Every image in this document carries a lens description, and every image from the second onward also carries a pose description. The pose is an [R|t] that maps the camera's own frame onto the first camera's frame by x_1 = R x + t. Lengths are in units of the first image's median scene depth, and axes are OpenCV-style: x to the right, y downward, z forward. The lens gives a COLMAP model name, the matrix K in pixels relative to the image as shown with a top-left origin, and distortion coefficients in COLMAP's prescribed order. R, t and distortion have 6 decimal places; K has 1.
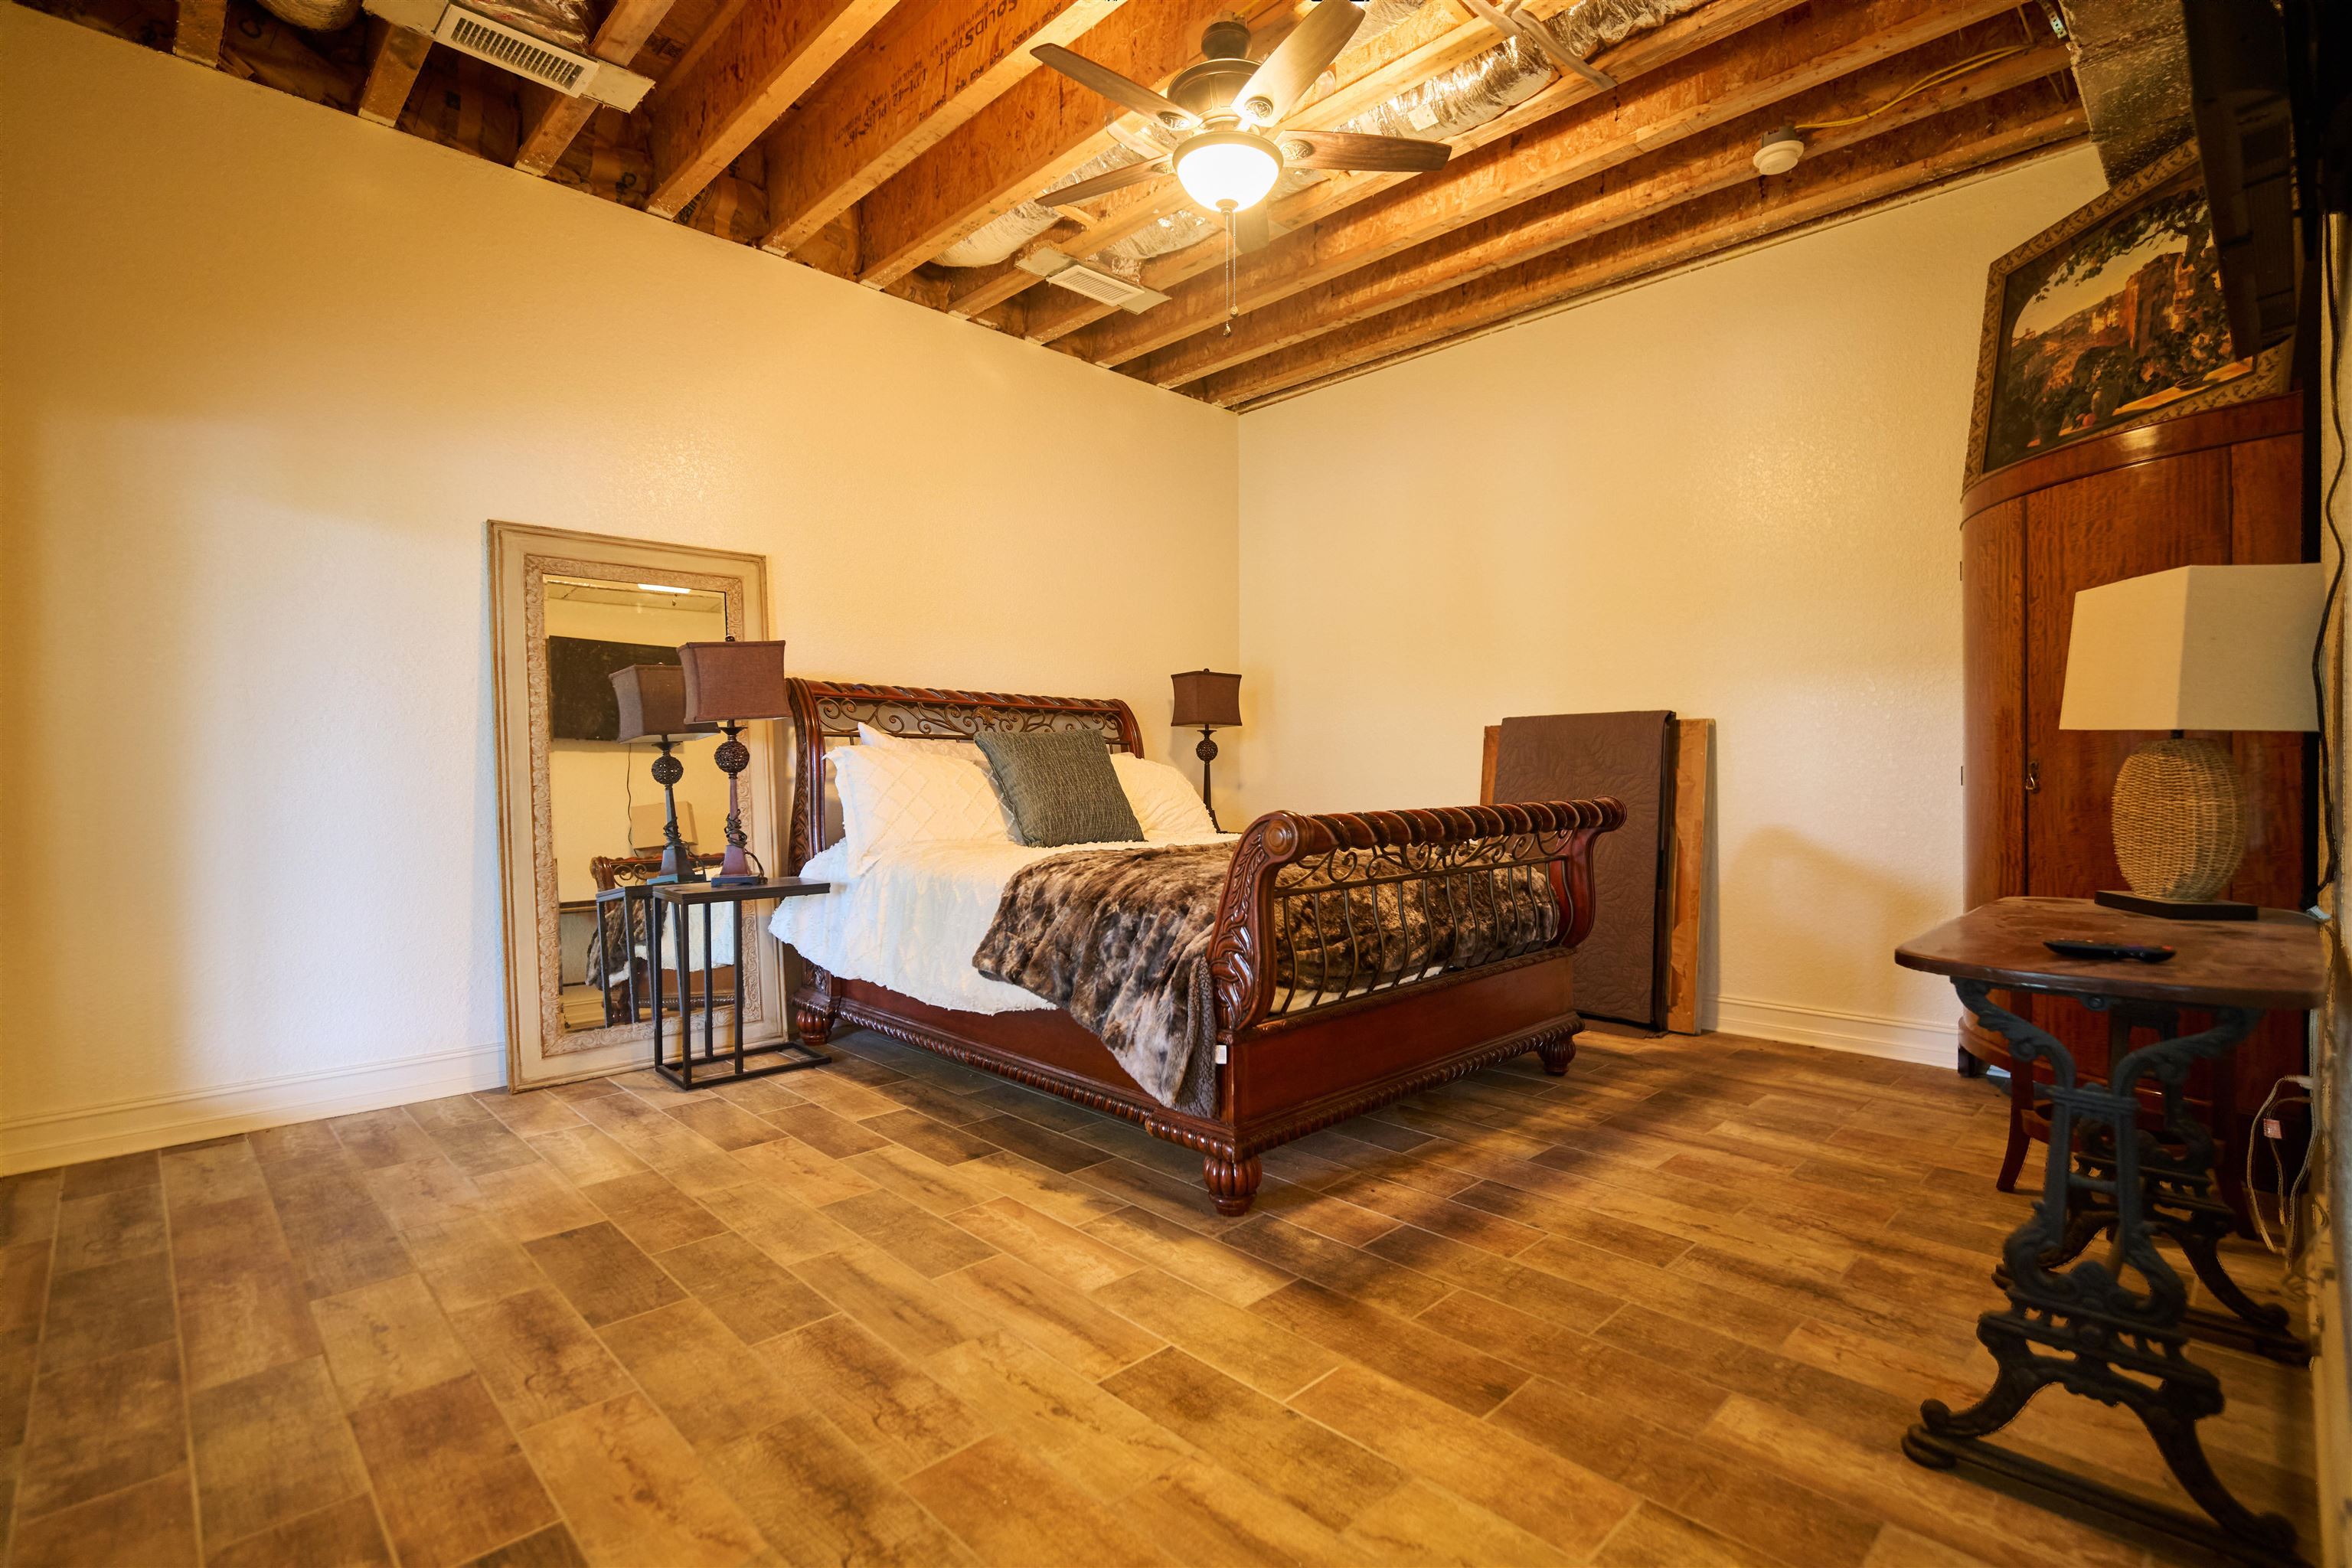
lens RADIAL K [[1085.7, 0, 1180.1], [0, 1085.7, 783.4], [0, 0, 1]] dist [-0.003896, -0.000433]
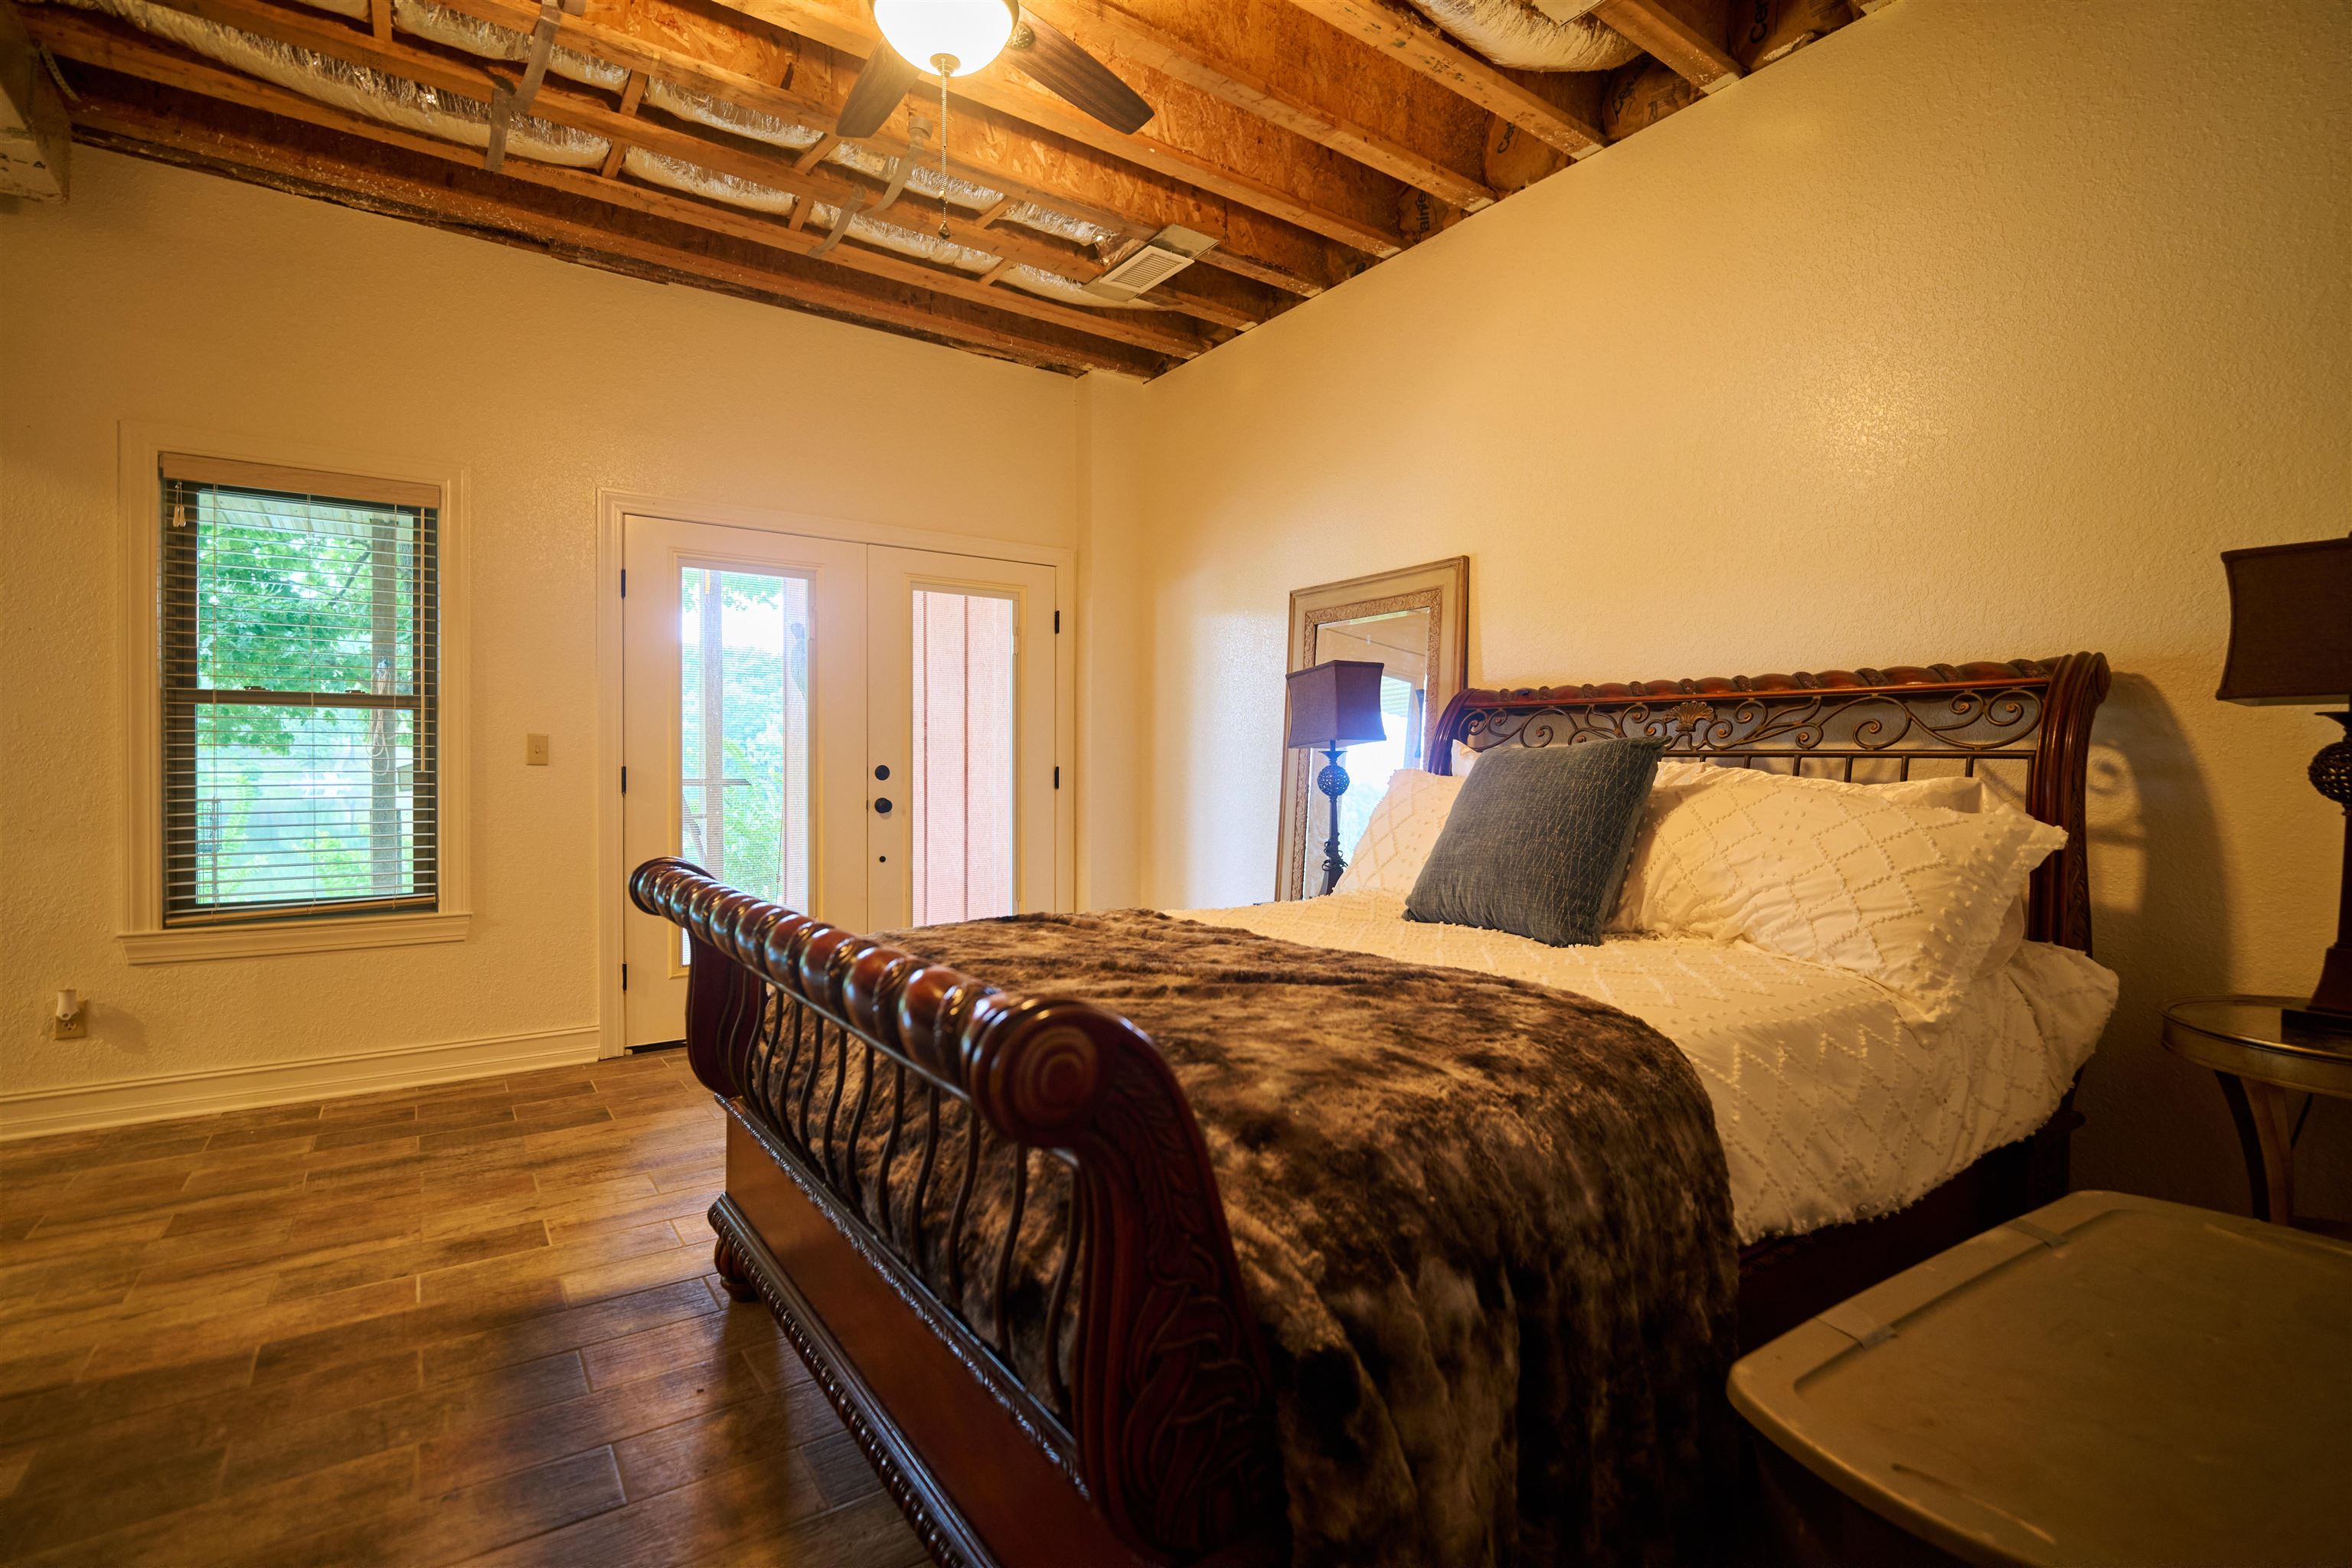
lens RADIAL K [[1085.7, 0, 1179.9], [0, 1085.7, 776.7], [0, 0, 1]] dist [-0.003896, -0.000433]
pose [[-0.158862, 0.014969, -0.987187, 0.885723], [-0.015820, 0.999718, 0.017705, -0.064239], [0.987174, 0.018430, -0.158580, 1.493349]]
